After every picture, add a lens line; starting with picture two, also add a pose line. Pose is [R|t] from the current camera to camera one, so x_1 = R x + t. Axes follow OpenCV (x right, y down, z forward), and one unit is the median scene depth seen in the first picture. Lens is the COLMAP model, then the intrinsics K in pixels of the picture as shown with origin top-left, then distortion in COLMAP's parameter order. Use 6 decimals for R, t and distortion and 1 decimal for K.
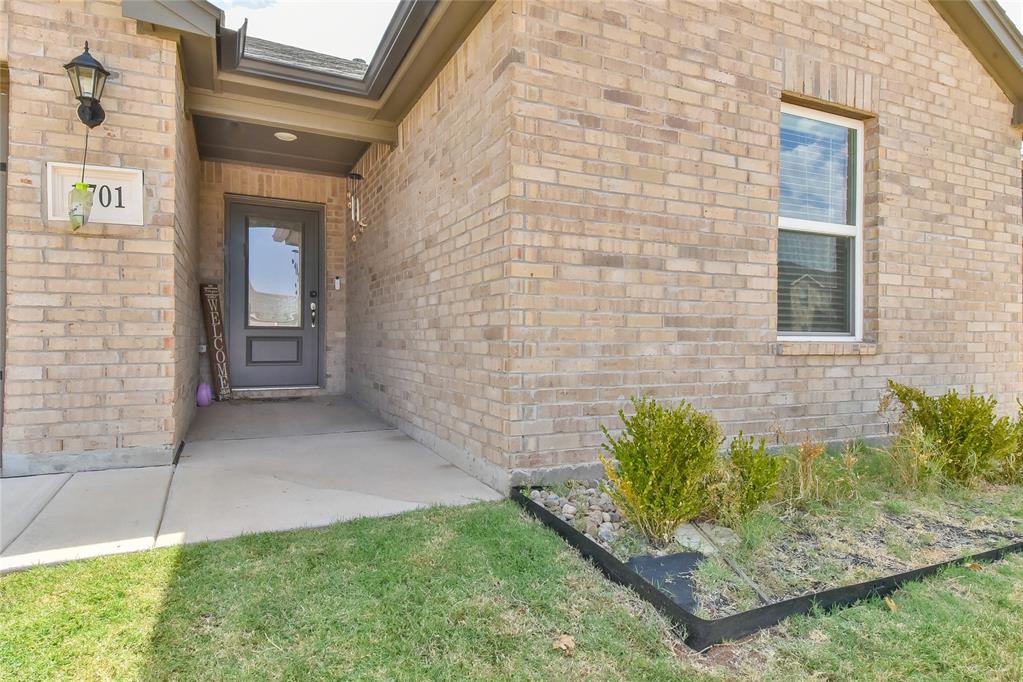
lens RADIAL K [[759.0, 0, 635.0], [0, 759.0, 349.1], [0, 0, 1]] dist [0.030596, -0.004679]
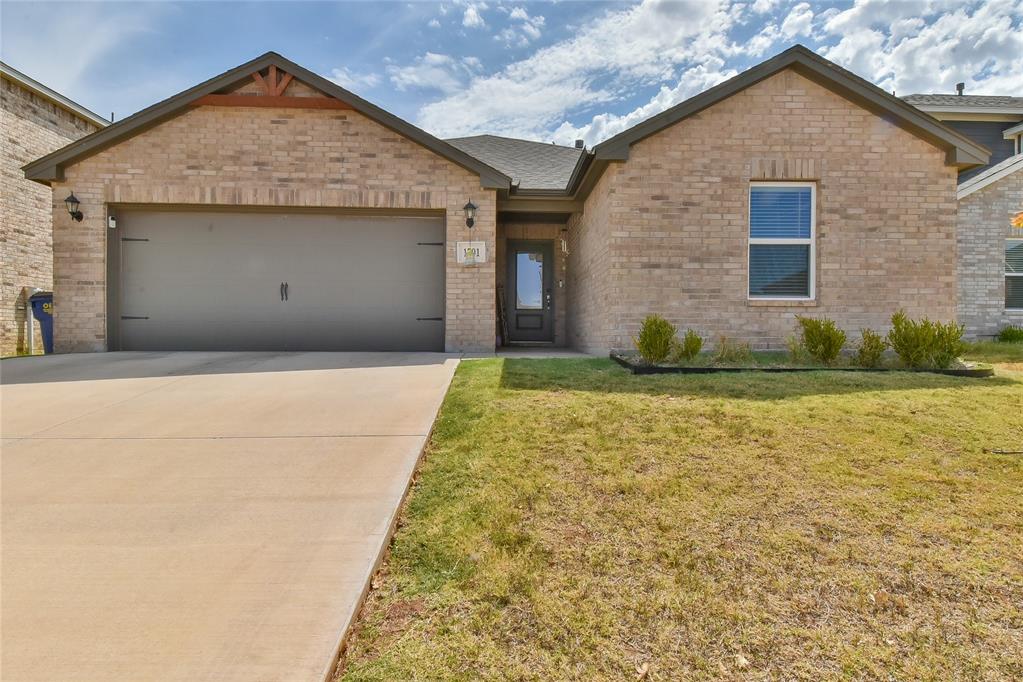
lens RADIAL K [[560.7, 0, 512.4], [0, 560.7, 329.6], [0, 0, 1]] dist [0.056902, -0.040976]
pose [[0.890892, -0.002961, -0.454205, 0.330766], [0.001337, 0.999992, -0.003897, 0.080873], [0.454213, 0.002864, 0.890889, -0.699427]]
